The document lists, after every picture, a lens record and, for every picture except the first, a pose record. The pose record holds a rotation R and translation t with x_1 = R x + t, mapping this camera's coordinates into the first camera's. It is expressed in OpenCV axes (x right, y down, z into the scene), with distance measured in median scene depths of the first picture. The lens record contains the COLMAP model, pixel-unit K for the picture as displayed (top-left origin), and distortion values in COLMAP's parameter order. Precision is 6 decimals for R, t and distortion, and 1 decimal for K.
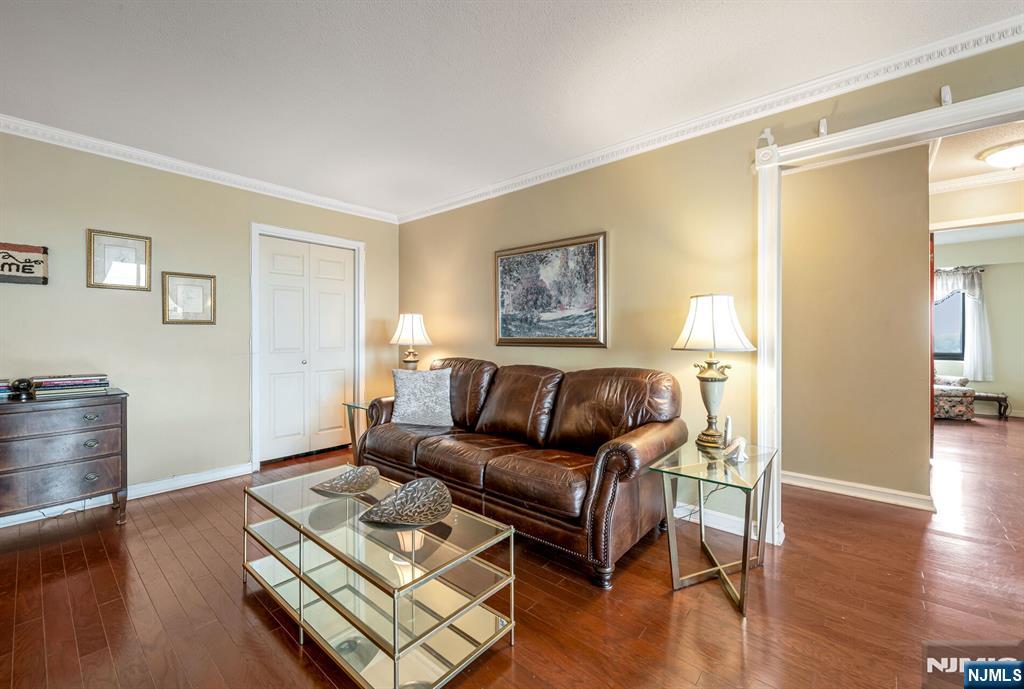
lens RADIAL K [[422.3, 0, 521.9], [0, 422.3, 332.8], [0, 0, 1]] dist [0.000360, -0.000503]
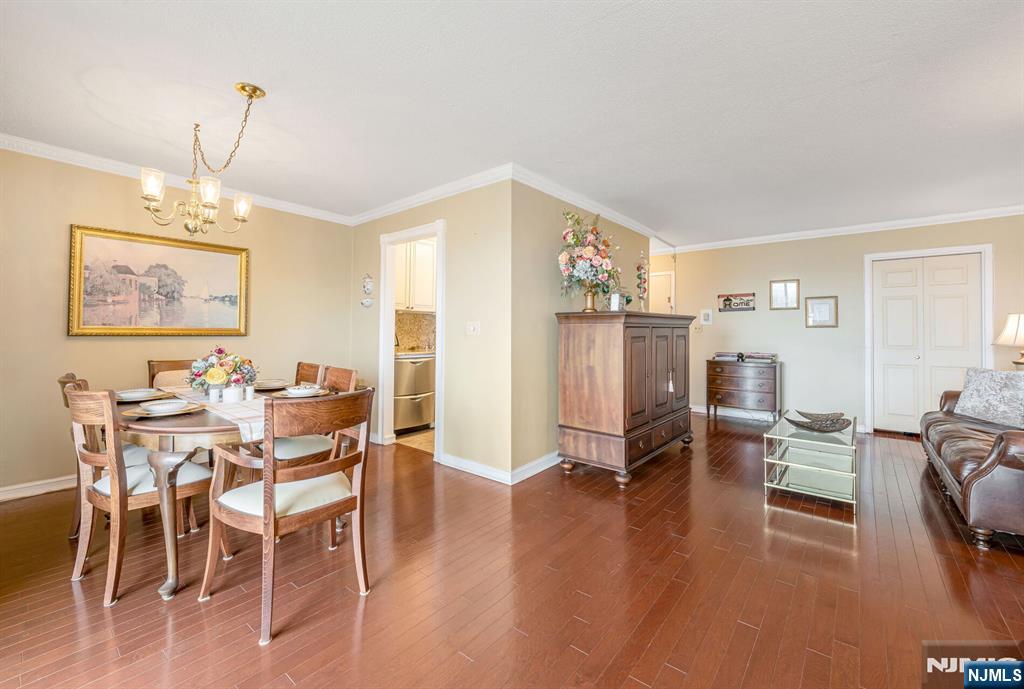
lens RADIAL K [[422.3, 0, 513.7], [0, 422.3, 327.1], [0, 0, 1]] dist [0.000360, -0.000503]
pose [[0.013149, -0.009923, -0.999864, 0.850073], [-0.001652, 0.999949, -0.009945, -0.004413], [0.999912, 0.001783, 0.013132, -0.211221]]
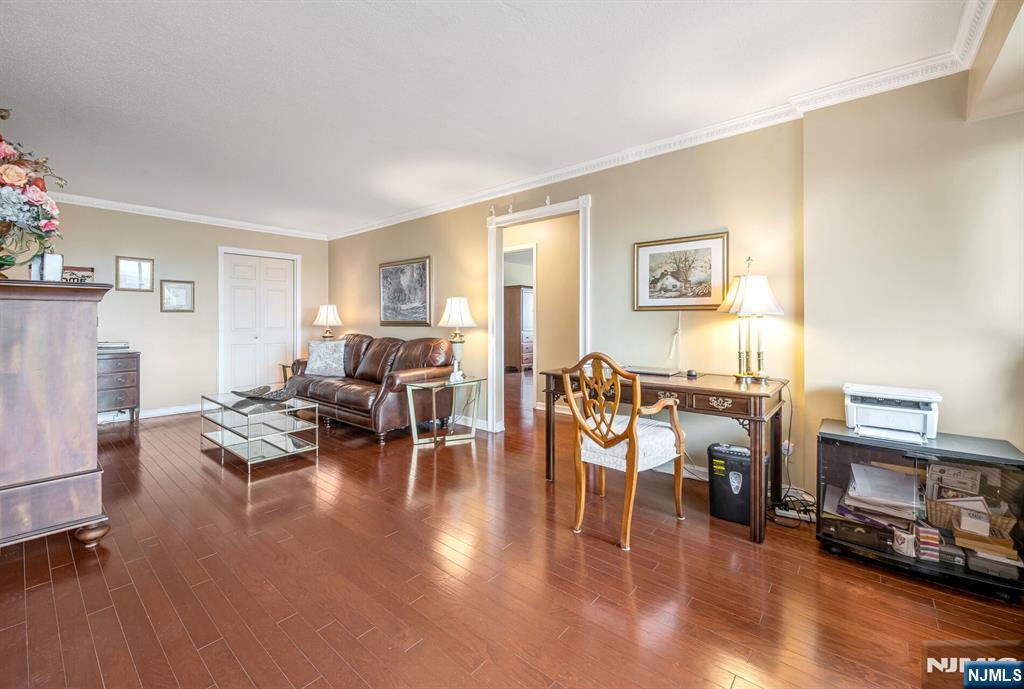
lens RADIAL K [[422.3, 0, 521.8], [0, 422.3, 317.0], [0, 0, 1]] dist [0.000360, -0.000503]
pose [[0.999995, -0.000441, 0.003263, 0.526228], [0.000448, 0.999998, -0.001895, 0.001562], [-0.003262, 0.001896, 0.999993, -0.620557]]
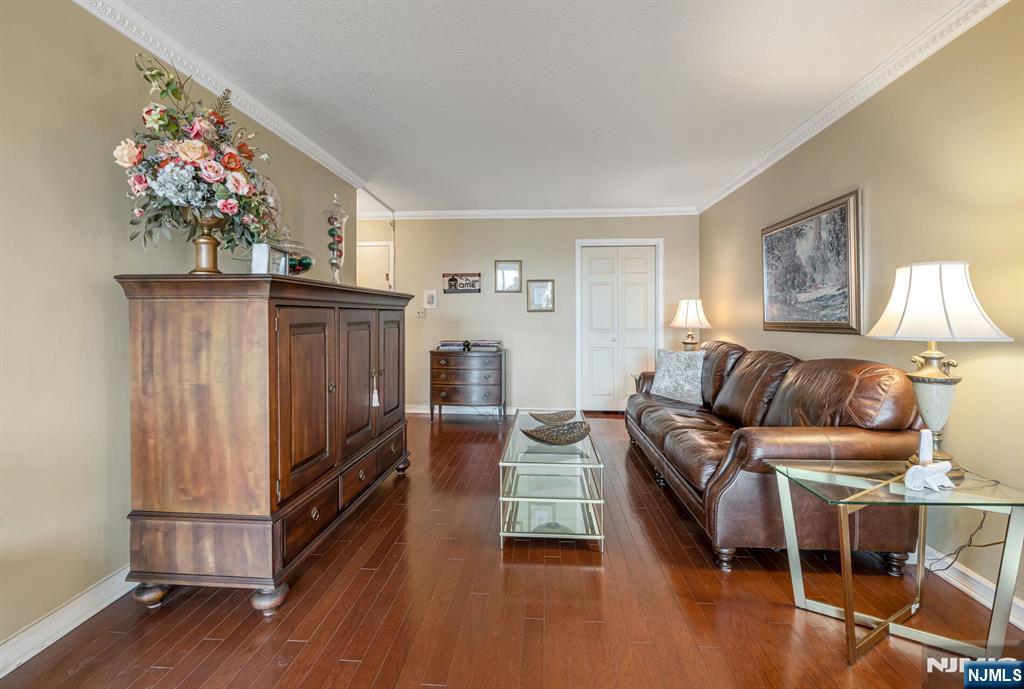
lens RADIAL K [[422.3, 0, 516.9], [0, 422.3, 318.0], [0, 0, 1]] dist [0.000360, -0.000503]
pose [[0.589449, -0.002148, -0.807803, 0.442918], [0.004199, 0.999991, 0.000404, 0.001304], [0.807795, -0.003630, 0.589453, 0.004712]]
